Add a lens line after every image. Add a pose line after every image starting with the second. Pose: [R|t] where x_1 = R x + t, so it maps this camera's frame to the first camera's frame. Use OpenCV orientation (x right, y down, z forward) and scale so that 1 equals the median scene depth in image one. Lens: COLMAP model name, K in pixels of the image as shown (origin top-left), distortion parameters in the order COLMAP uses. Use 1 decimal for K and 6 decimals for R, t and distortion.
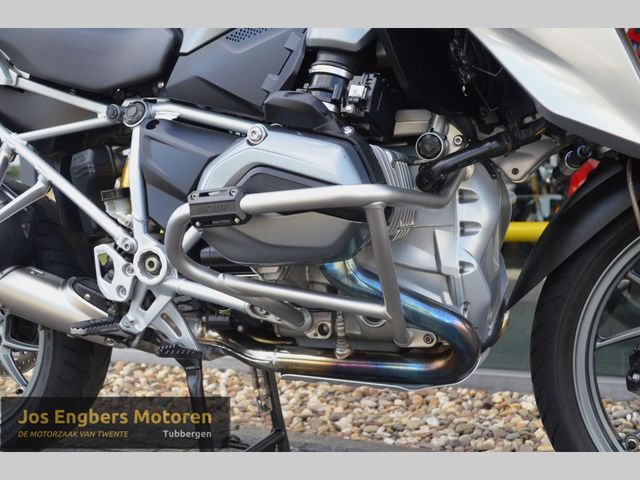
lens RADIAL K [[713.7, 0, 339.9], [0, 713.7, 250.9], [0, 0, 1]] dist [-0.017635, 0.229721]
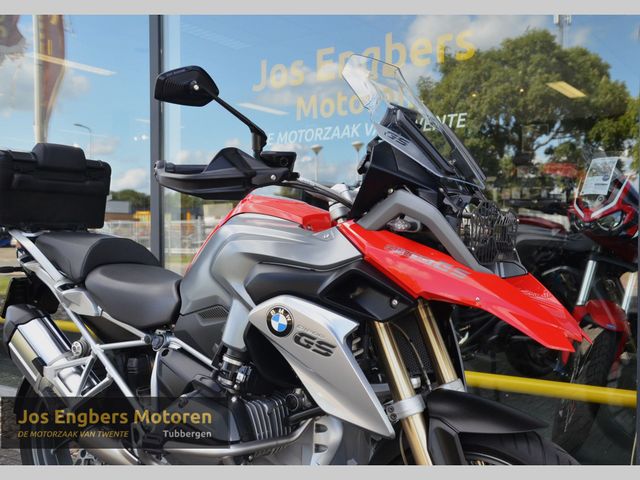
lens RADIAL K [[697.9, 0, 360.0], [0, 697.9, 253.9], [0, 0, 1]] dist [-0.087206, 0.201600]
pose [[0.976178, 0.031999, -0.214600, 0.519628], [-0.039185, 0.998802, -0.029317, -0.378364], [0.213405, 0.037028, 0.976262, -0.484459]]
